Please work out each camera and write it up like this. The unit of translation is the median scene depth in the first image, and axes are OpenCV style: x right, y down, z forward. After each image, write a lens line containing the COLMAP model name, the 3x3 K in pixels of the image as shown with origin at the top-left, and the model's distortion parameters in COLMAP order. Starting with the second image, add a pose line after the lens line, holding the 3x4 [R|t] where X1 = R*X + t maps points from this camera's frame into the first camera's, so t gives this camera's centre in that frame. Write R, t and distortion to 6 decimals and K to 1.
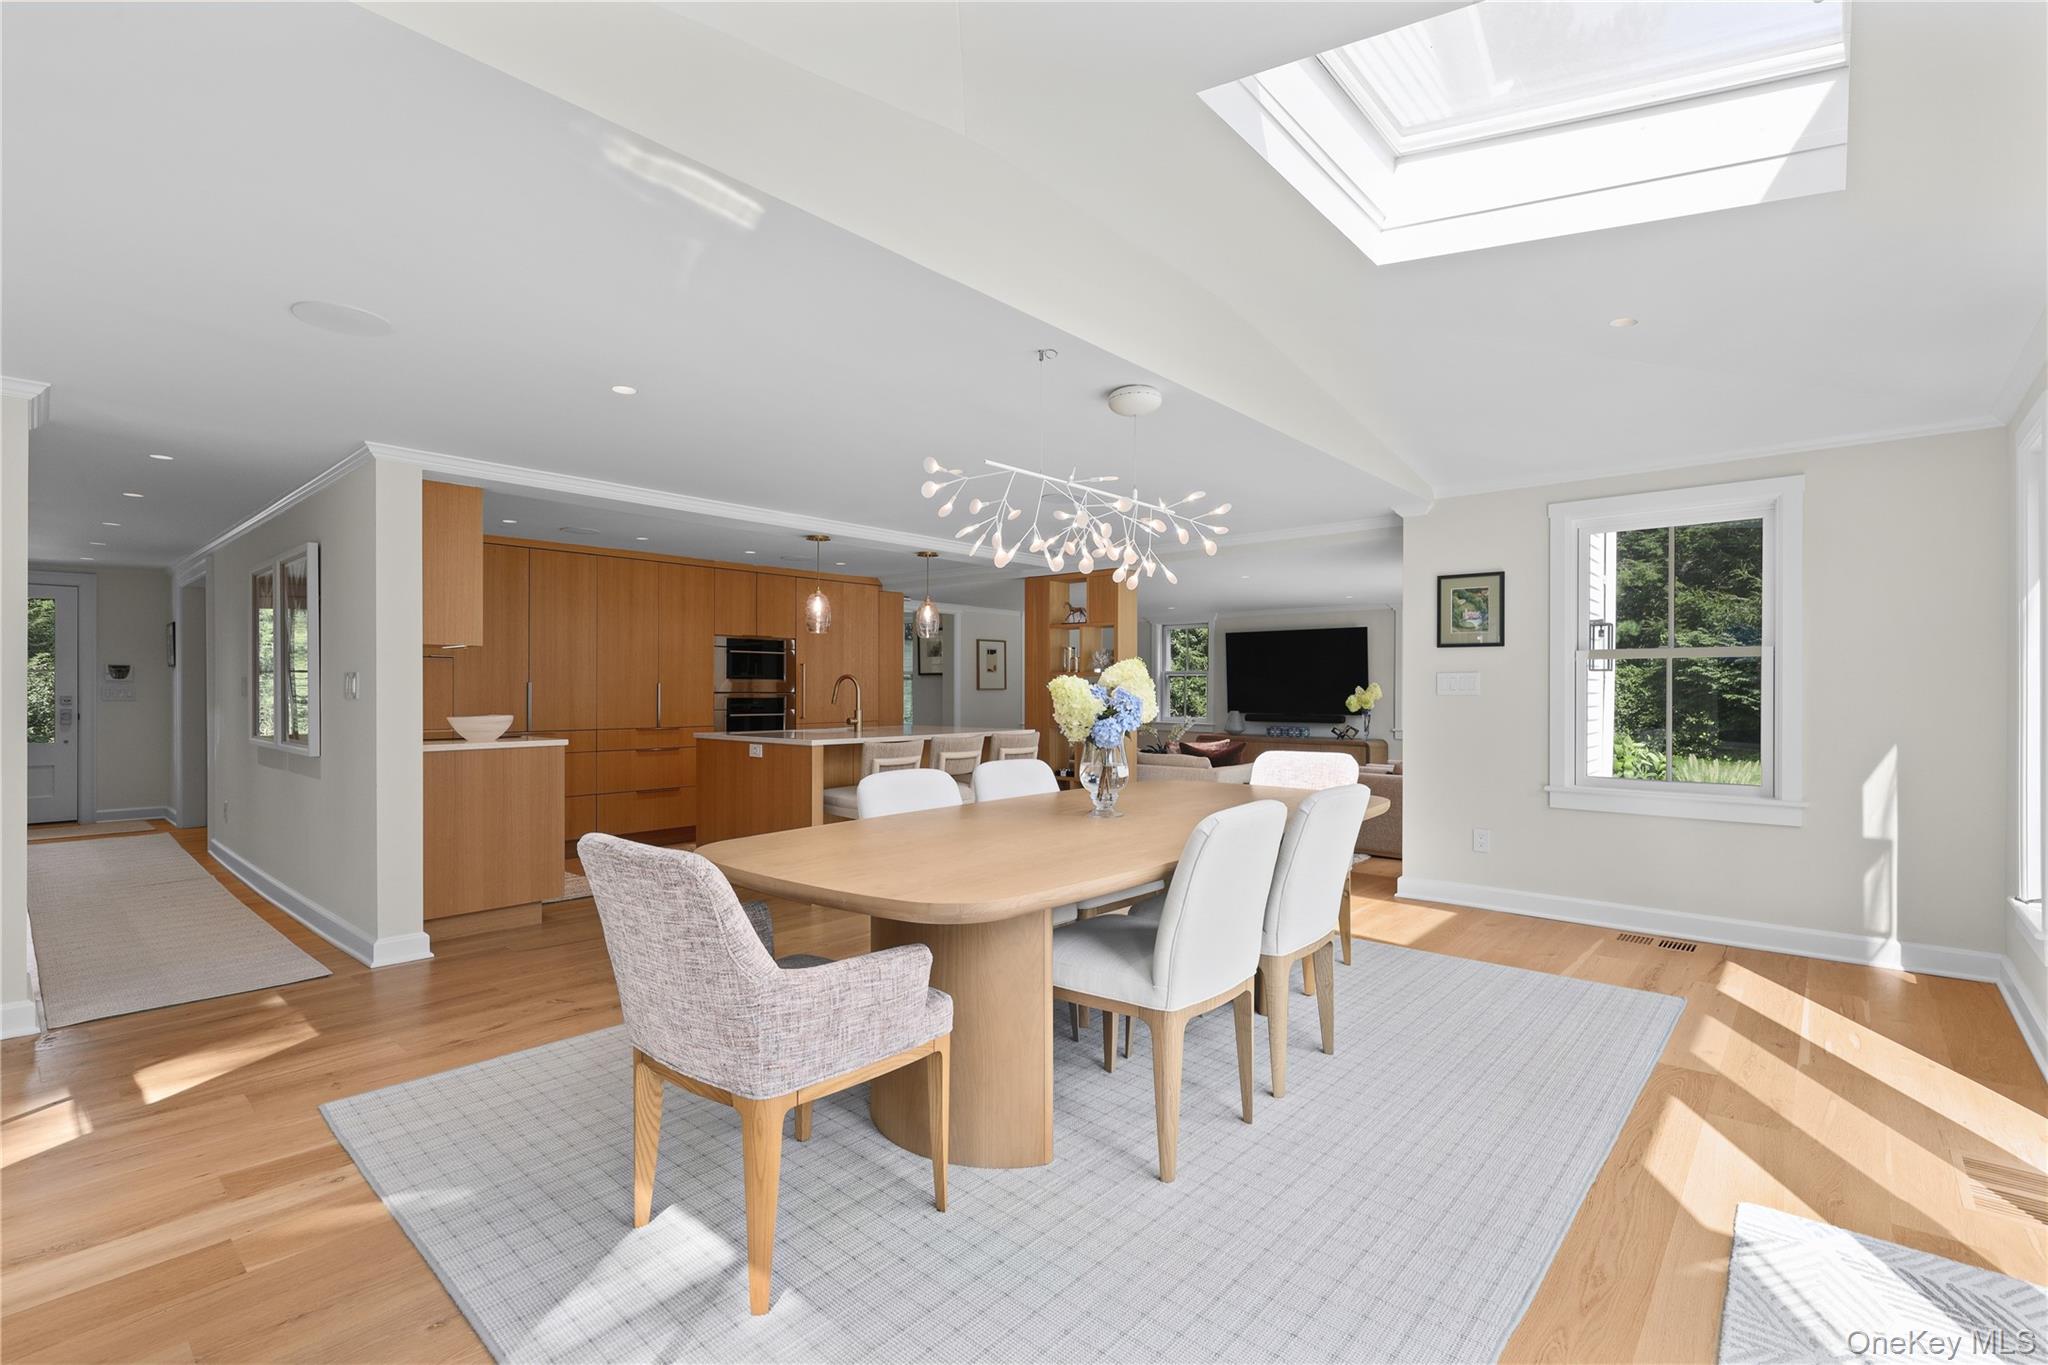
lens RADIAL K [[938.5, 0, 1015.1], [0, 938.5, 692.5], [0, 0, 1]] dist [-0.000202, -0.000598]
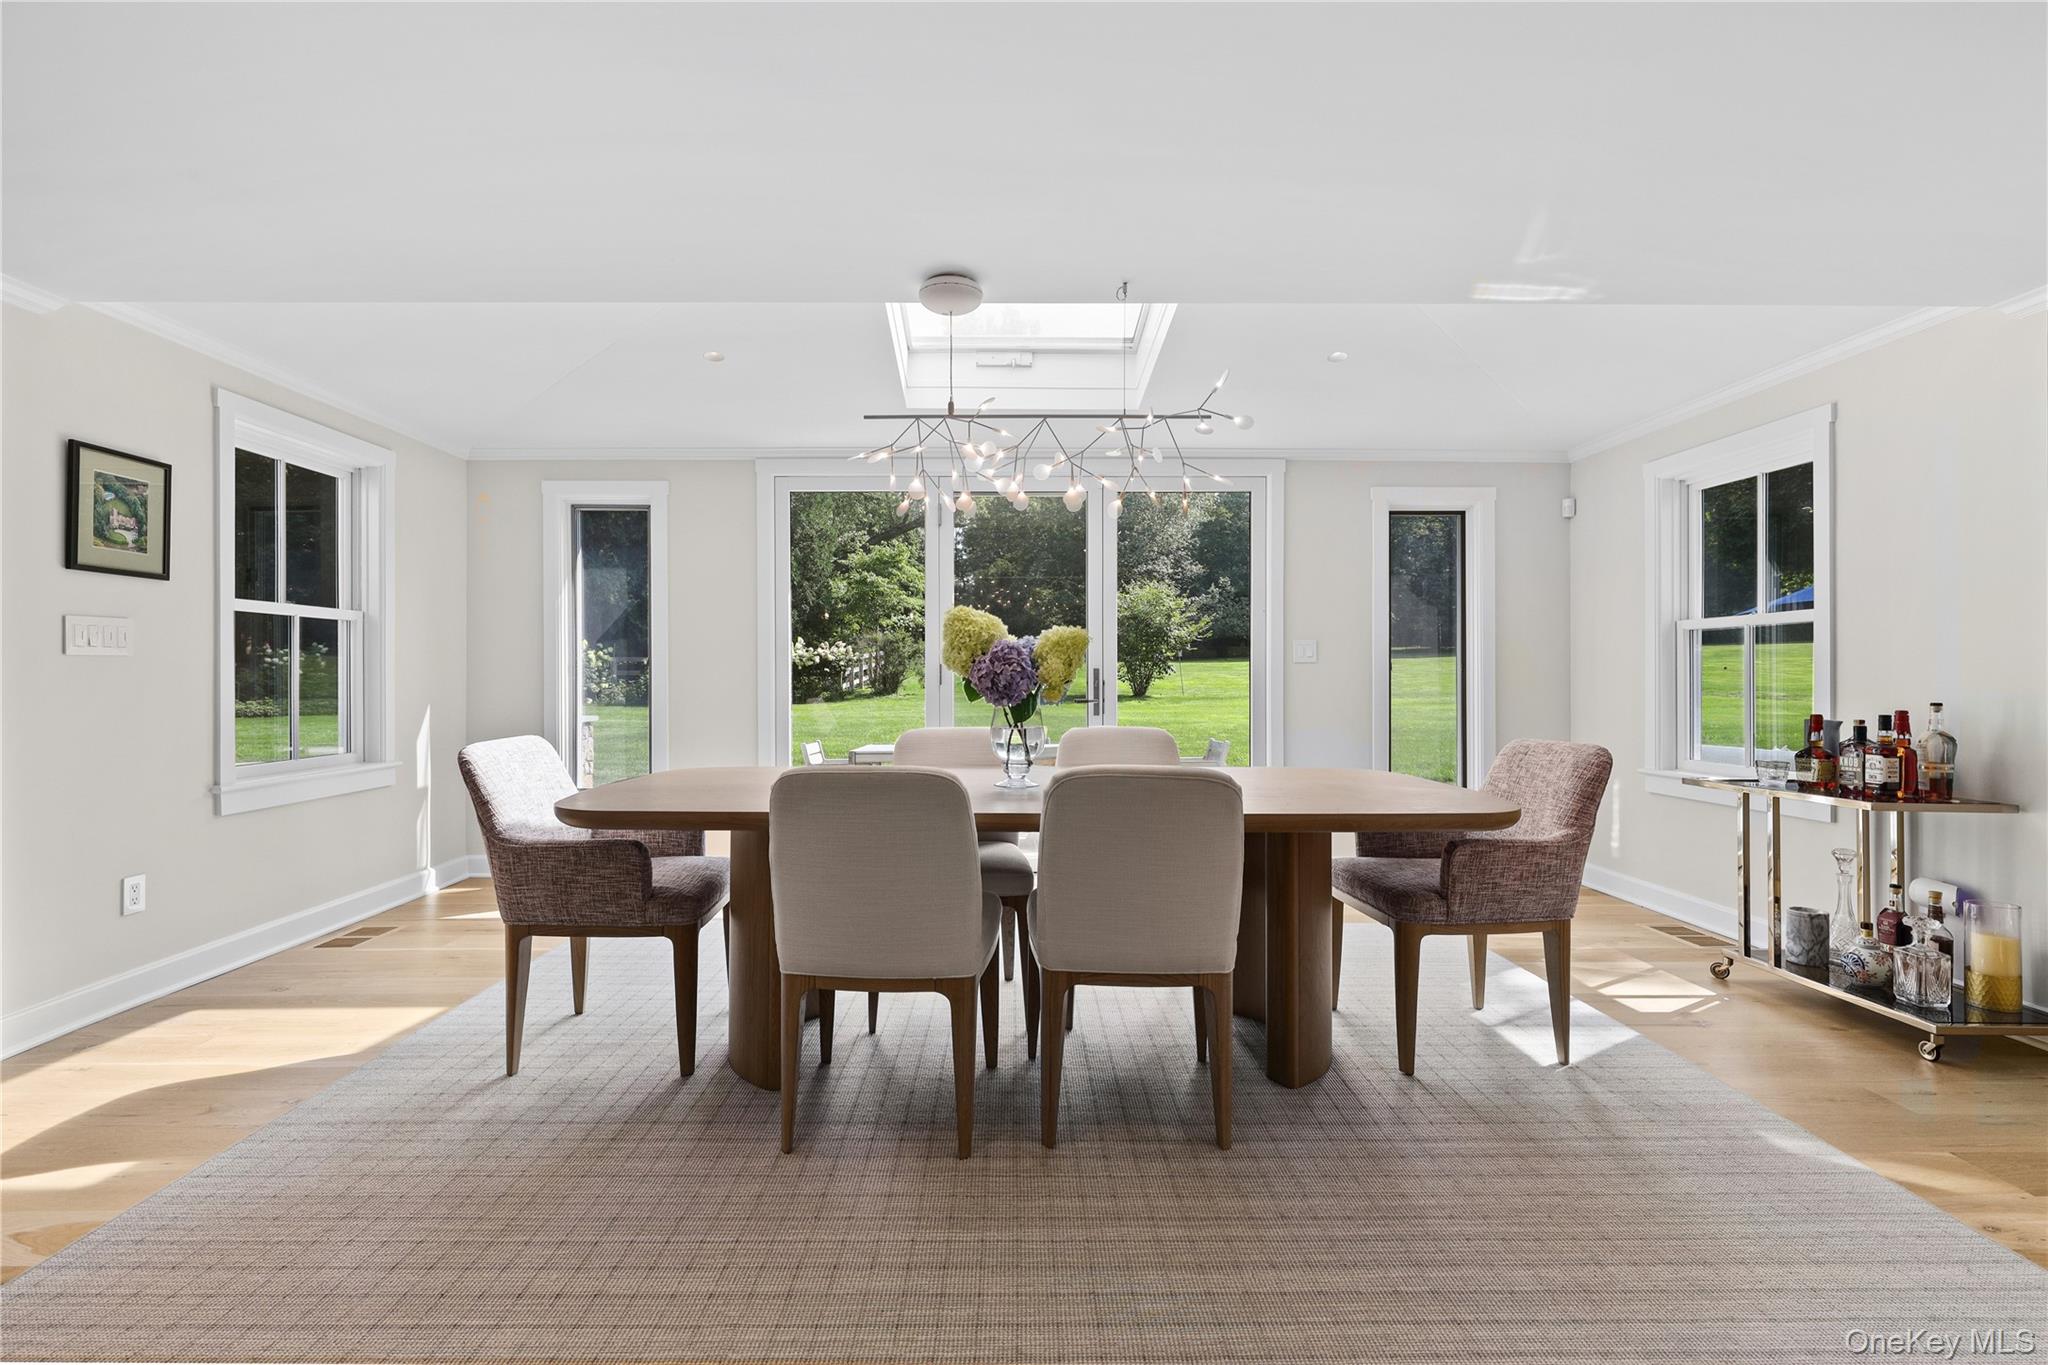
lens RADIAL K [[938.5, 0, 1024.5], [0, 938.5, 674.7], [0, 0, 1]] dist [-0.000202, -0.000598]
pose [[-0.678886, 0.002892, 0.734238, -0.336989], [0.005198, 0.999986, 0.000867, 0.016930], [-0.734225, 0.004406, -0.678892, 0.976914]]
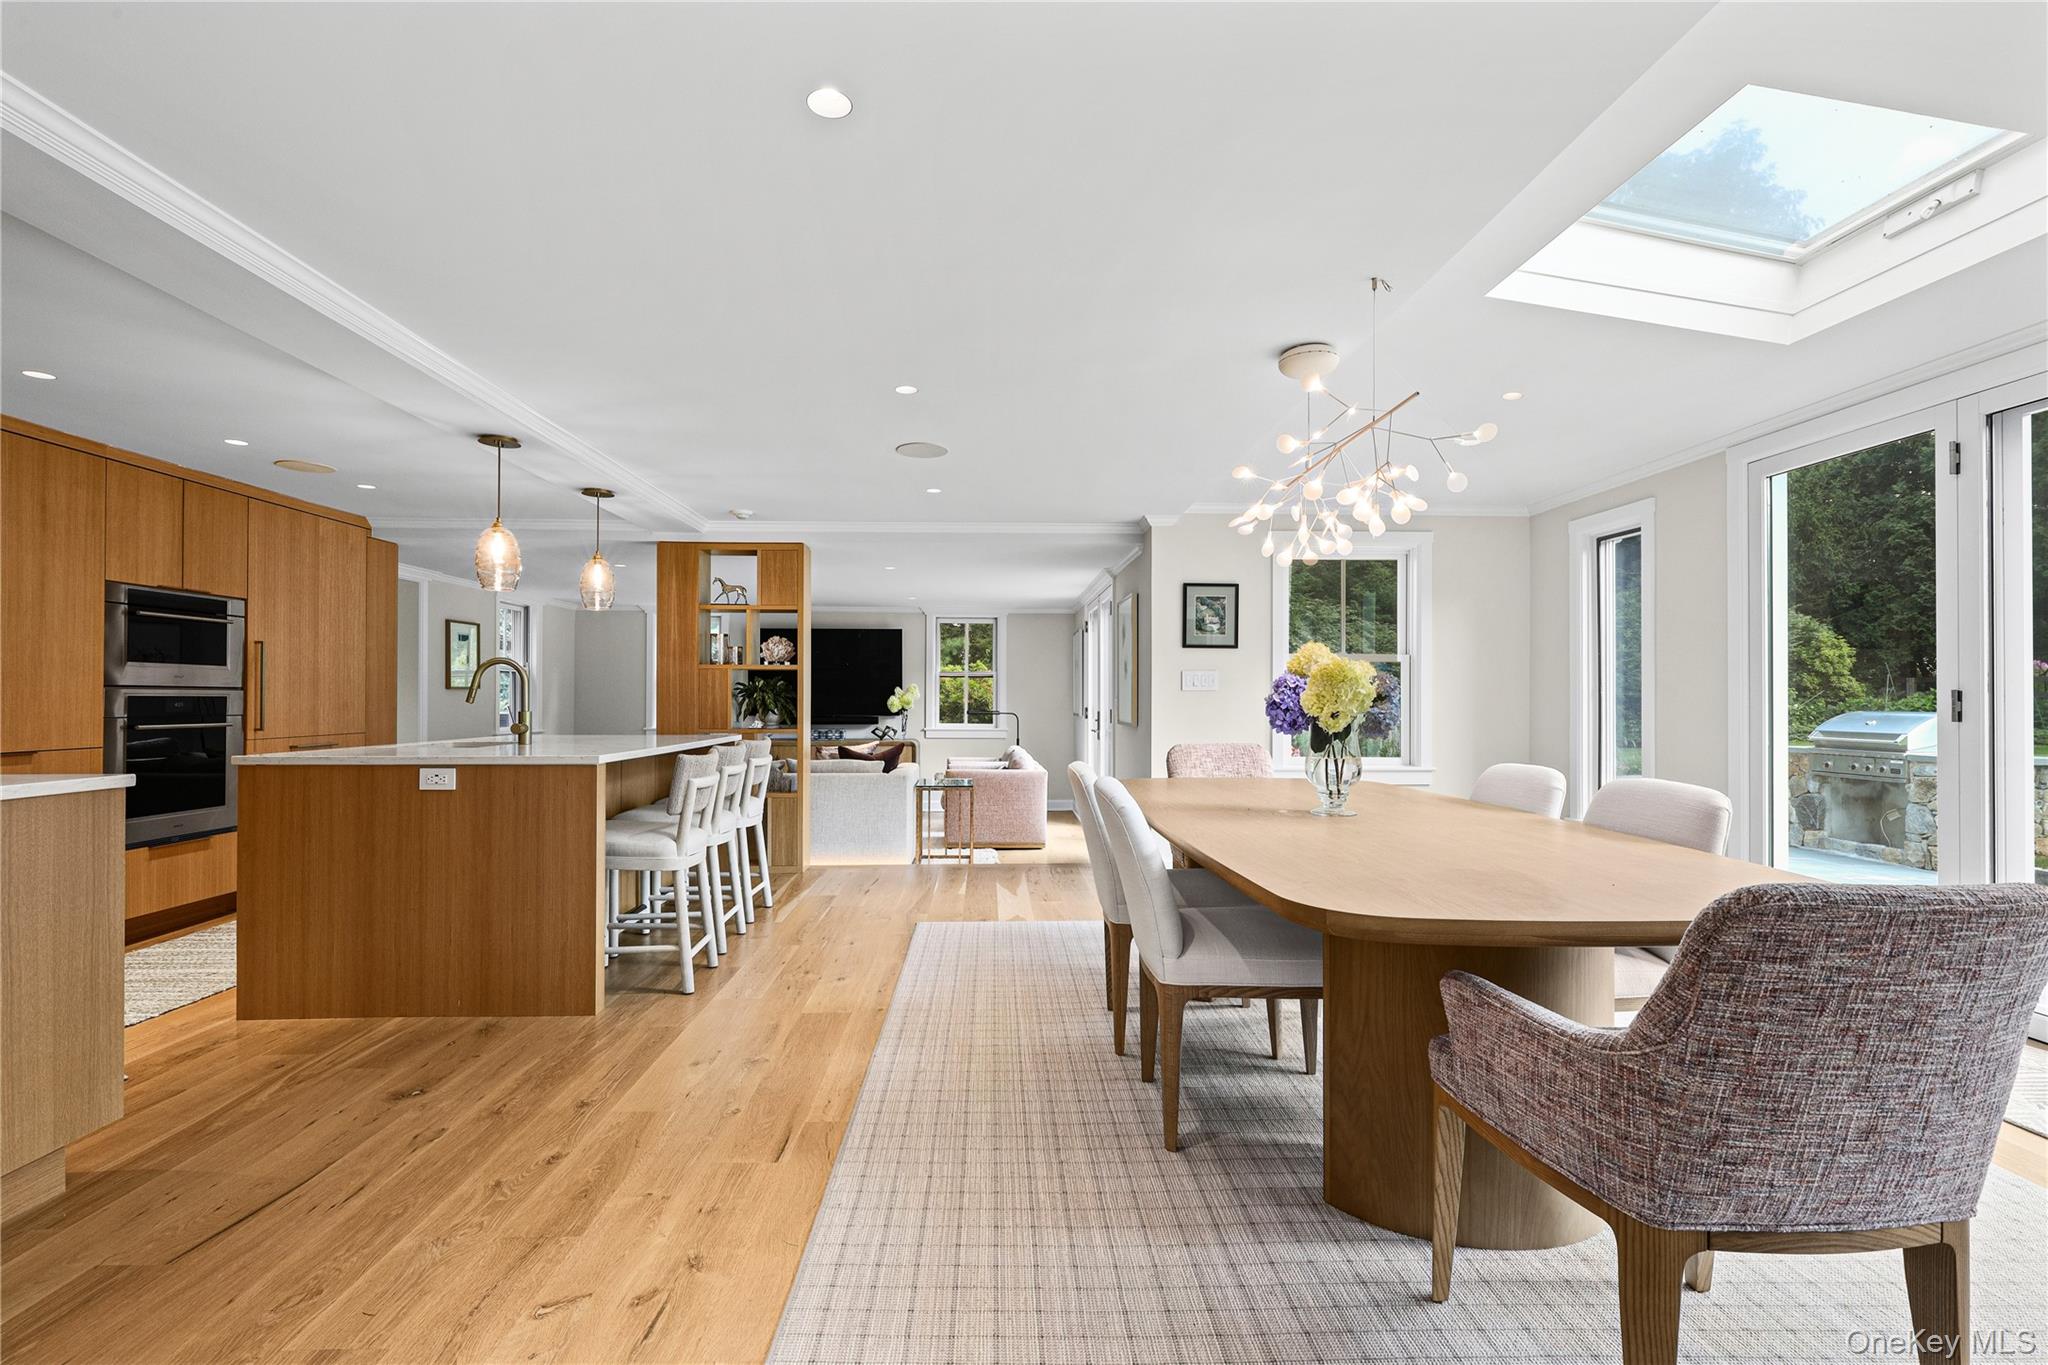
lens RADIAL K [[938.5, 0, 1035.7], [0, 938.5, 685.4], [0, 0, 1]] dist [-0.000202, -0.000598]
pose [[0.715950, 0.009122, 0.698092, -0.453735], [0.001591, 0.999891, -0.014698, 0.012806], [-0.698150, 0.011634, 0.715857, 0.334748]]
